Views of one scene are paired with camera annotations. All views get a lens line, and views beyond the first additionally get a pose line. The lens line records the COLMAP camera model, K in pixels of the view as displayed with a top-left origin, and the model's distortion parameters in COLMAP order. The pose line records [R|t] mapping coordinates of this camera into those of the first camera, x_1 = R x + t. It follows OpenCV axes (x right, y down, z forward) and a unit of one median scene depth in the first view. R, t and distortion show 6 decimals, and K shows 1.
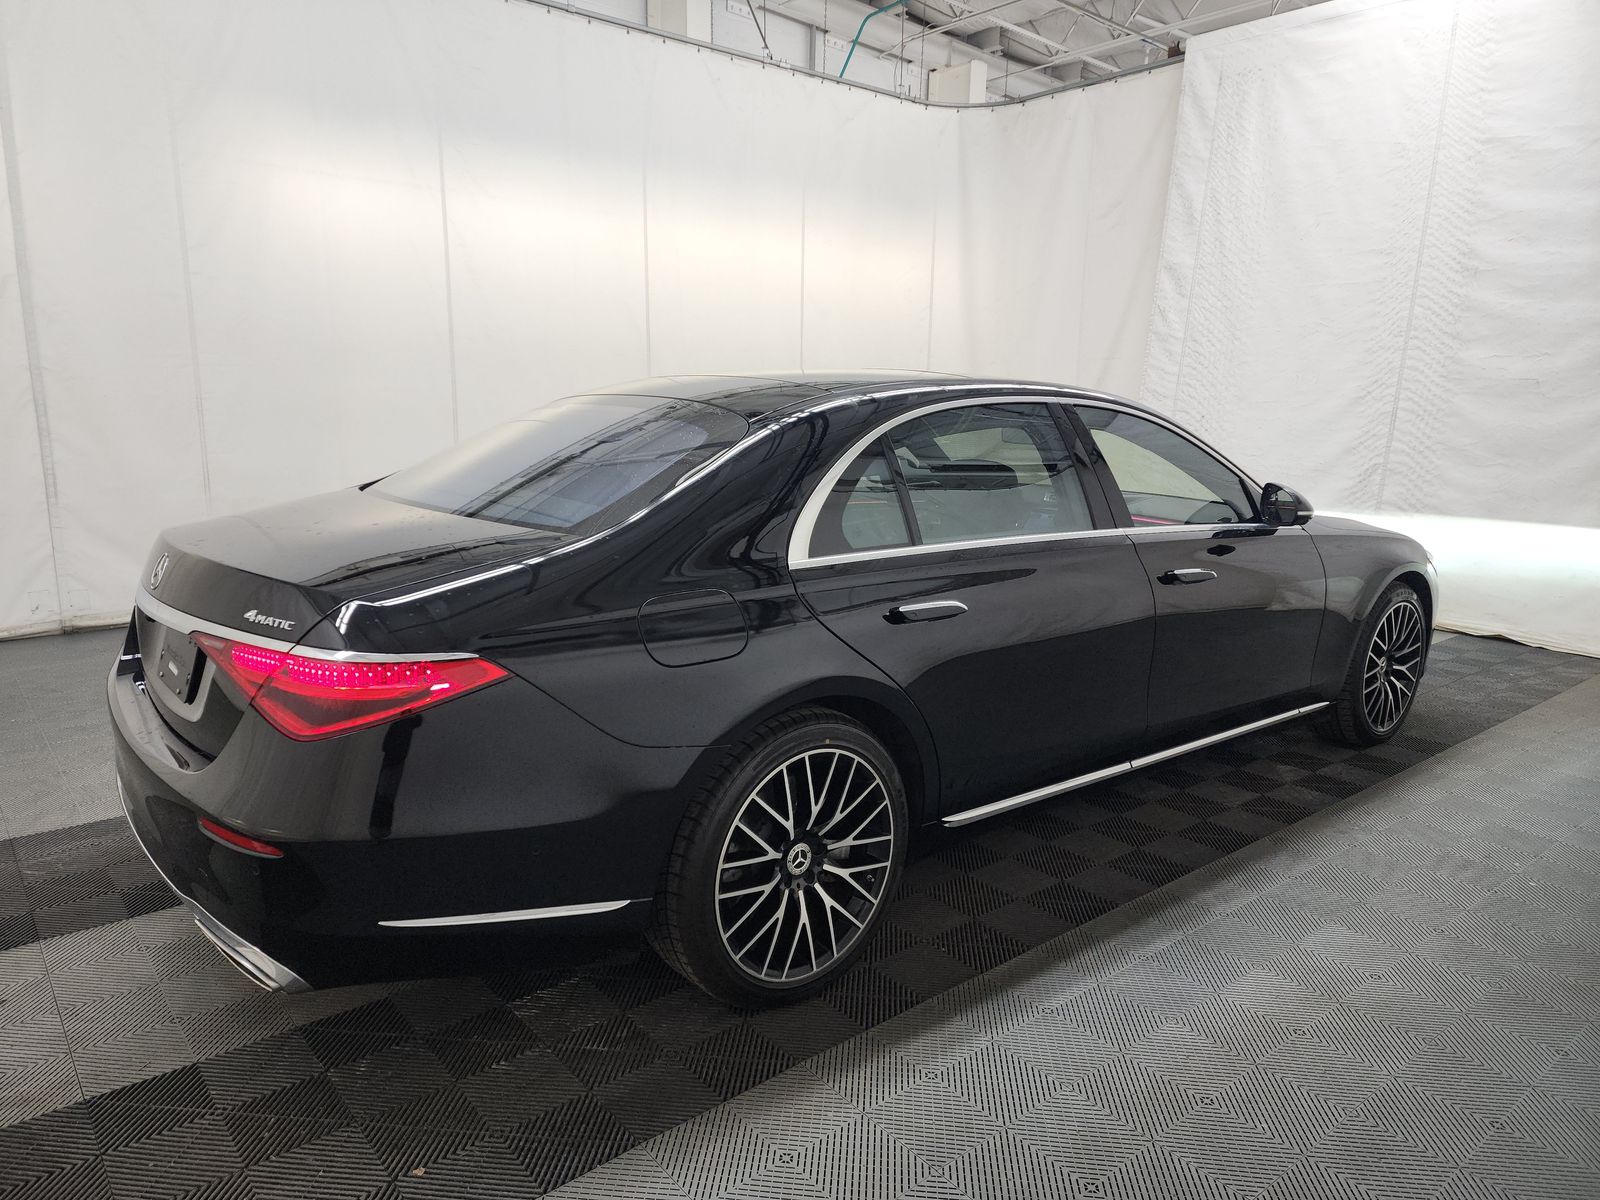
lens RADIAL K [[1066.3, 0, 791.5], [0, 1066.3, 575.2], [0, 0, 1]] dist [0.099989, -0.098628]
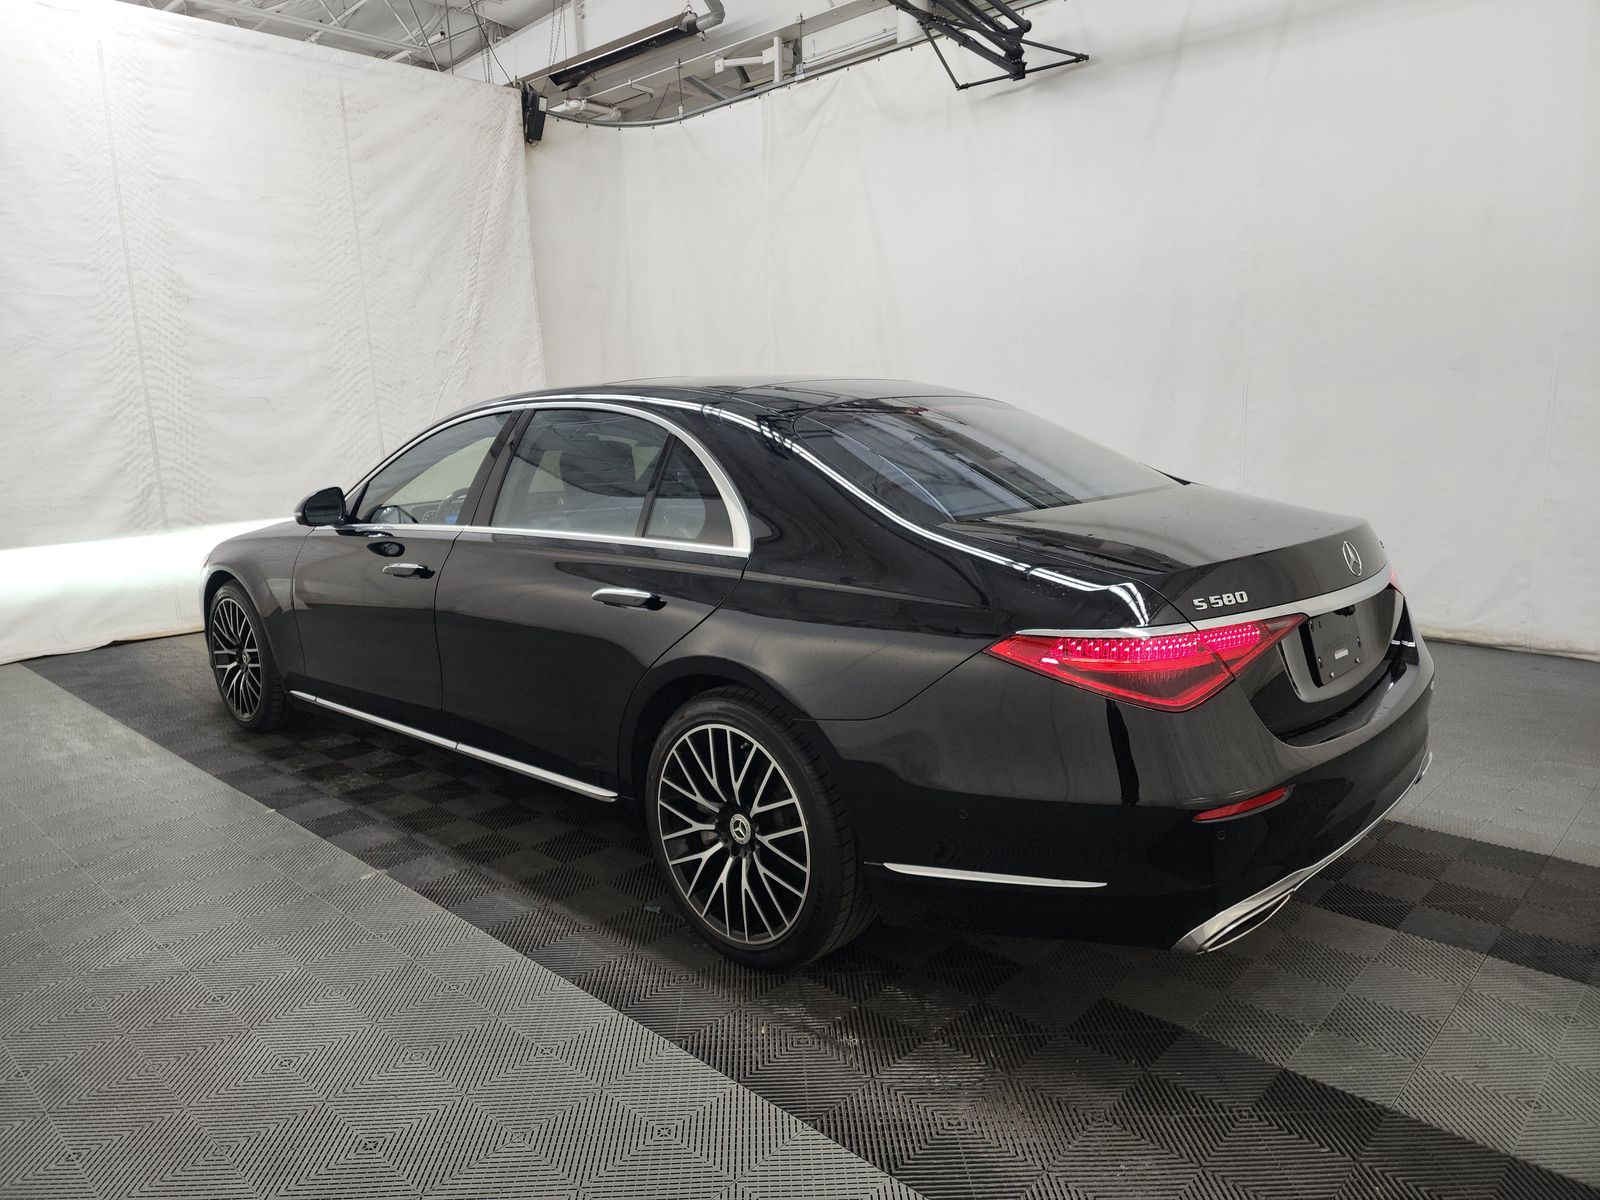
lens RADIAL K [[1066.3, 0, 791.5], [0, 1066.3, 575.2], [0, 0, 1]] dist [0.099989, -0.098628]
pose [[-0.127312, -0.165153, 0.978016, -0.535477], [0.190828, 0.963540, 0.187550, -0.099204], [-0.973333, 0.210510, -0.091154, 0.554812]]
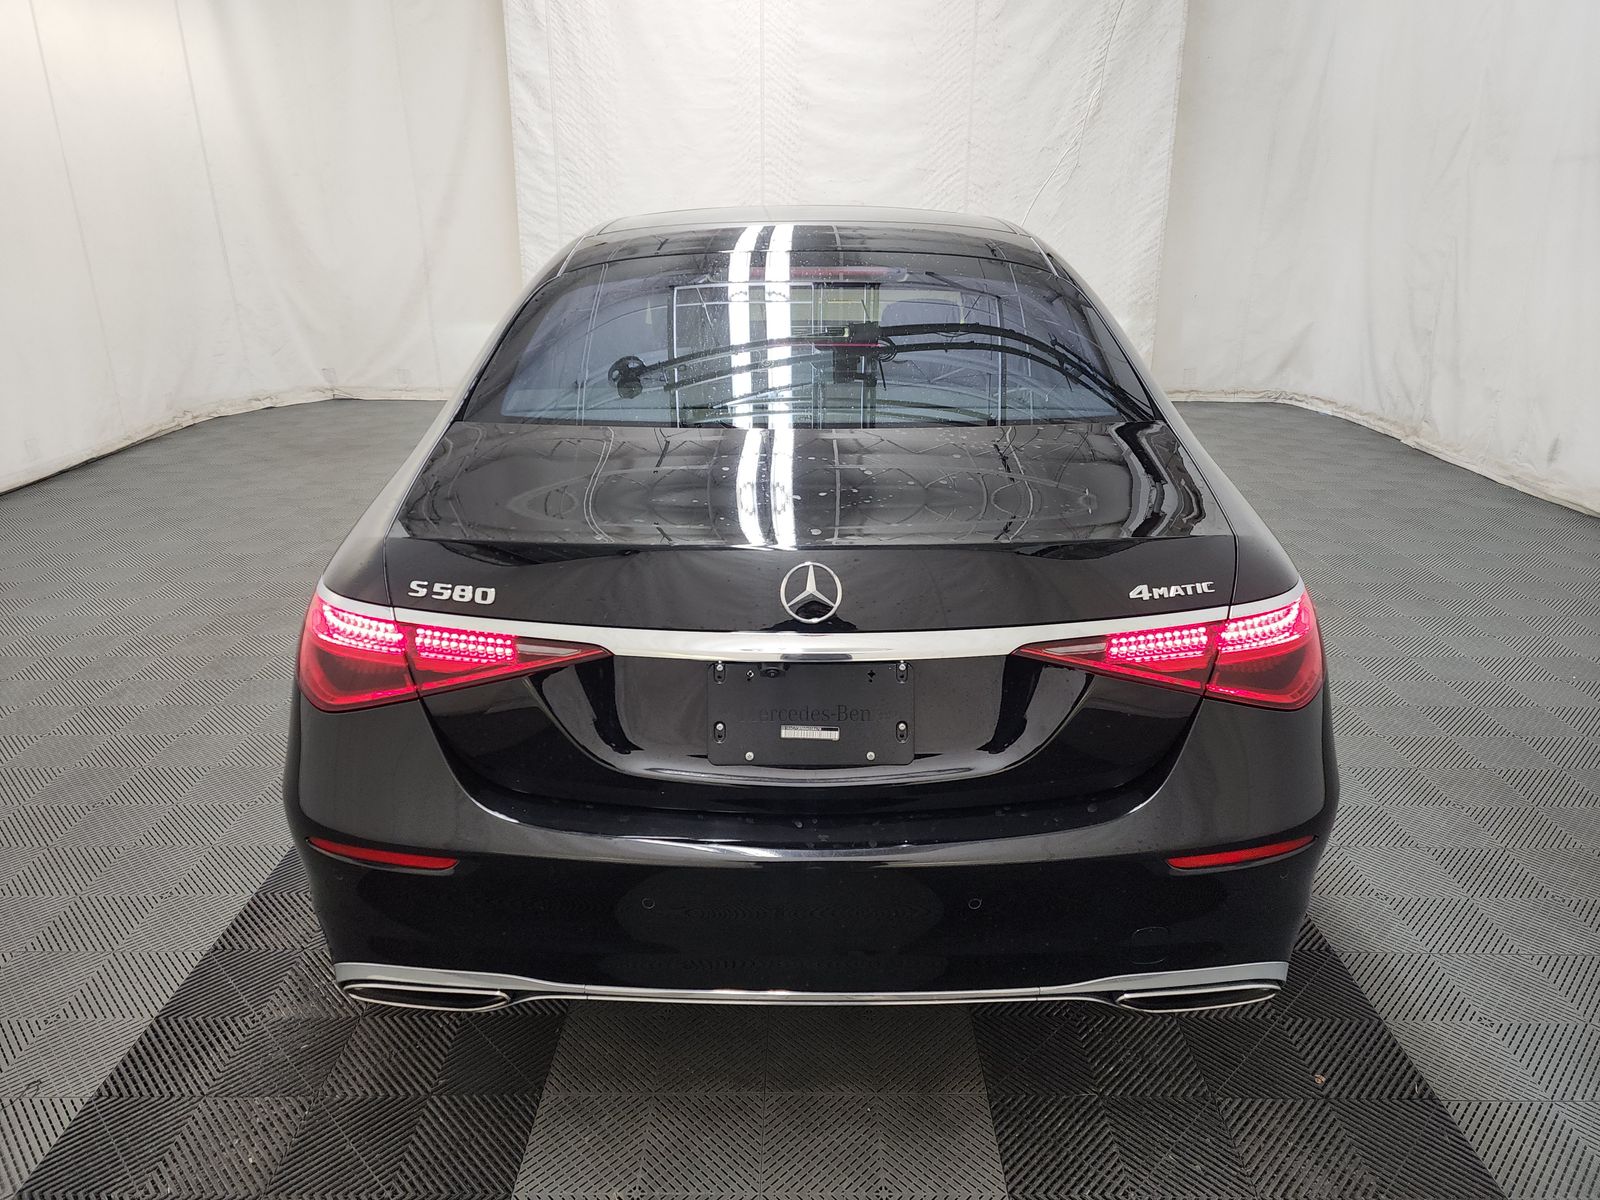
lens RADIAL K [[1066.3, 0, 791.5], [0, 1066.3, 575.2], [0, 0, 1]] dist [0.099989, -0.098628]
pose [[0.632364, -0.267437, 0.727045, -0.370017], [0.143009, 0.962690, 0.229731, -0.056188], [-0.761357, -0.041299, 0.647016, 0.218617]]
